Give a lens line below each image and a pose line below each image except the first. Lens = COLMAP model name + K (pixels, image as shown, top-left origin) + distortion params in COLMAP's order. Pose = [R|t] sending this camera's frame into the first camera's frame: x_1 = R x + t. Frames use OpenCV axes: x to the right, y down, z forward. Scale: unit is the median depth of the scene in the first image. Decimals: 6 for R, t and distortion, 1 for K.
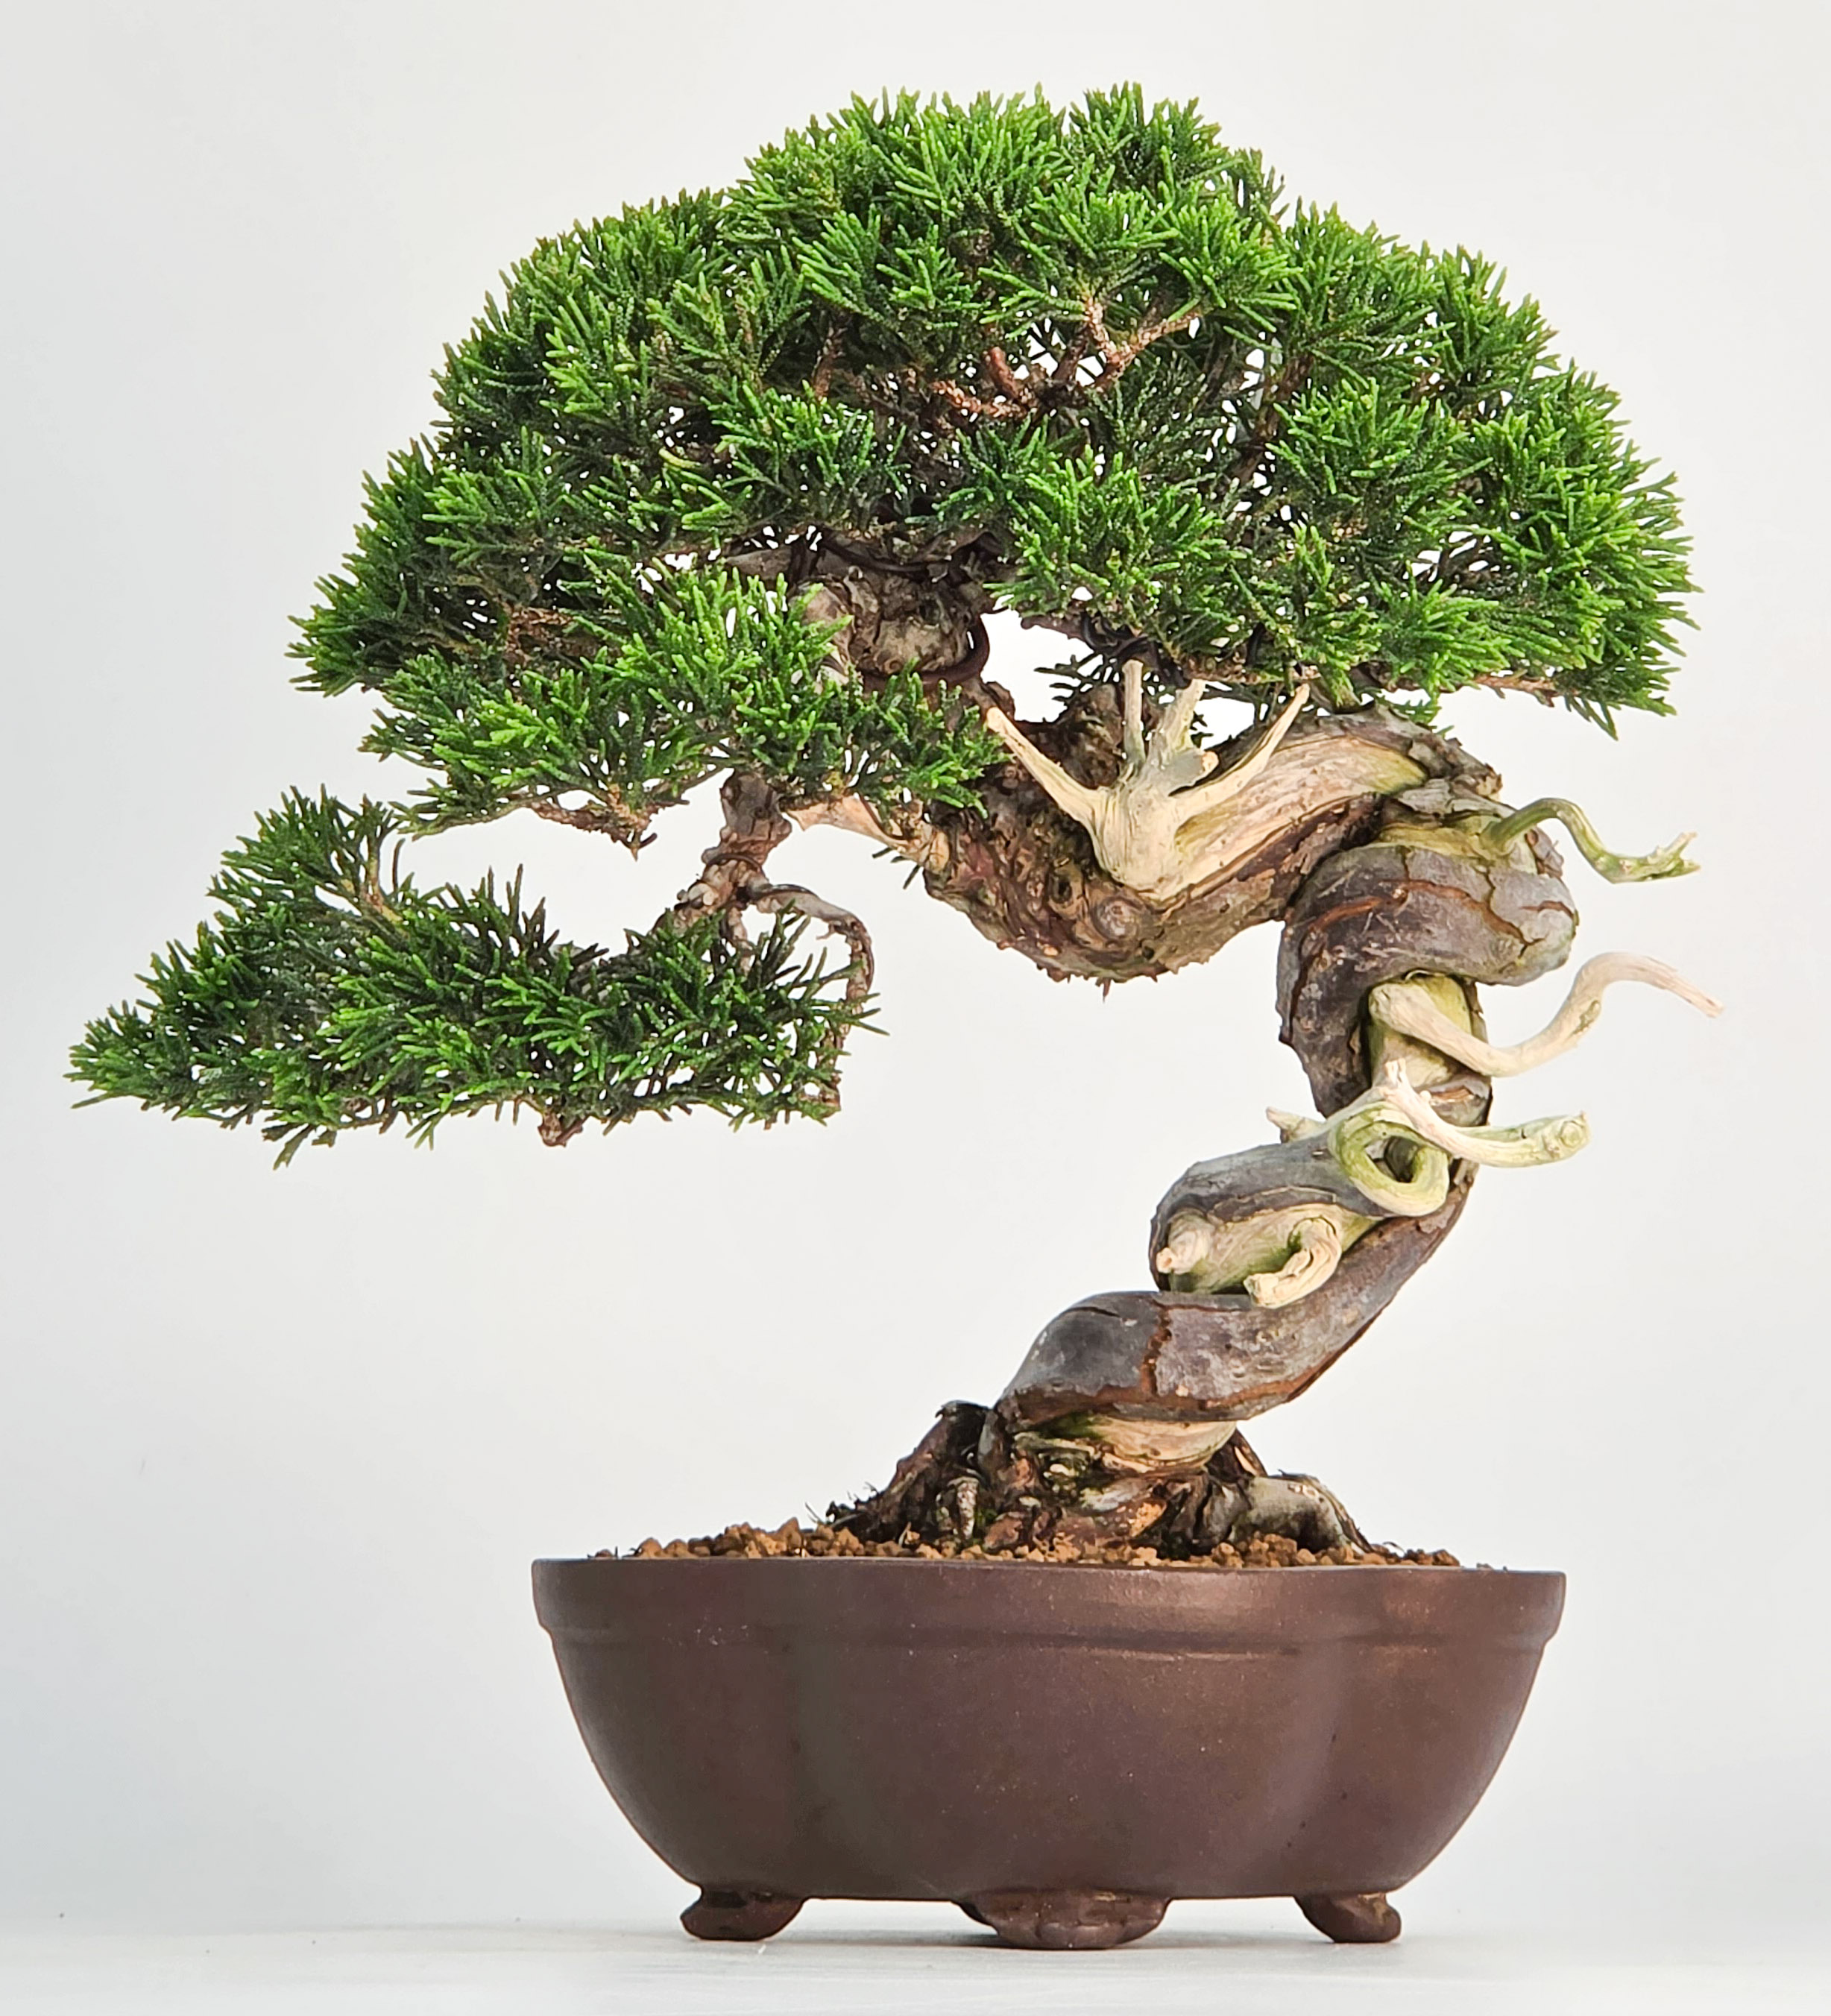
lens RADIAL K [[8131.3, 0, 915.5], [0, 8131.3, 1008.0], [0, 0, 1]] dist [2.010842, -61.885632]
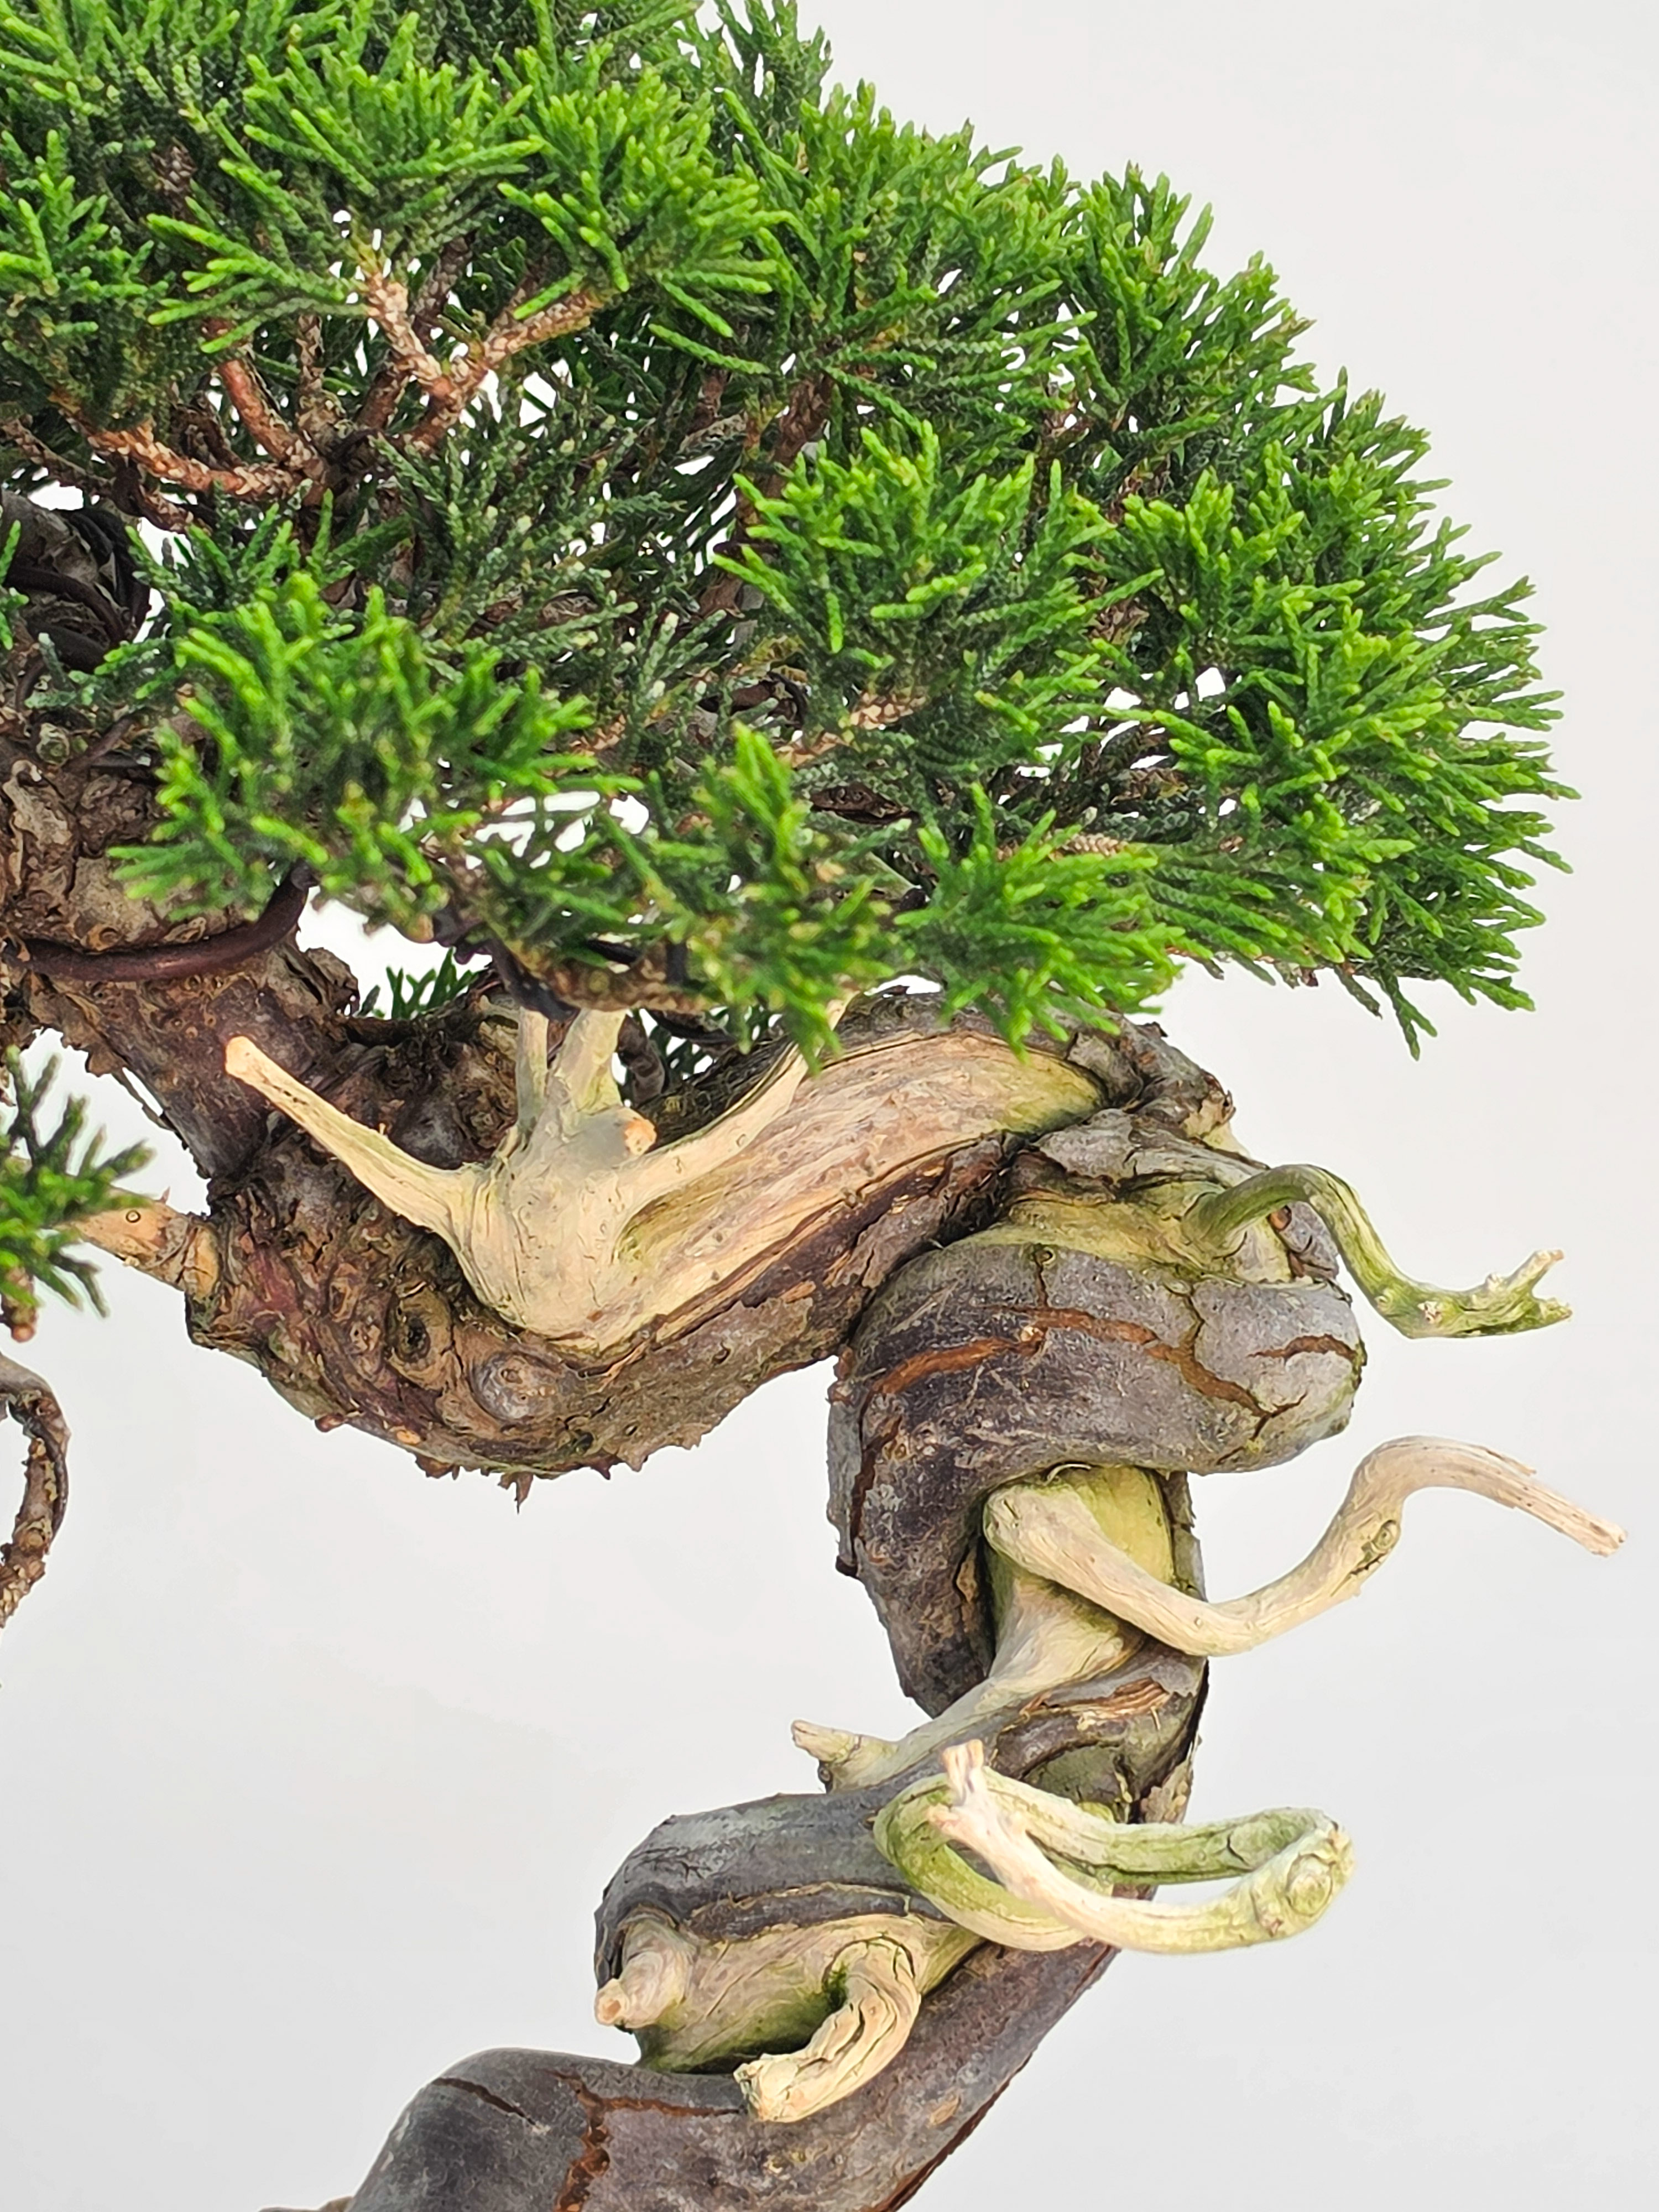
lens RADIAL K [[6435.1, 0, 583.8], [0, 6435.1, 1103.9], [0, 0, 1]] dist [1.110242, -12.958482]
pose [[0.997030, -0.001566, -0.076999, 0.063214], [0.005056, 0.998967, 0.045151, -0.050105], [0.076849, -0.045407, 0.996008, 0.561862]]
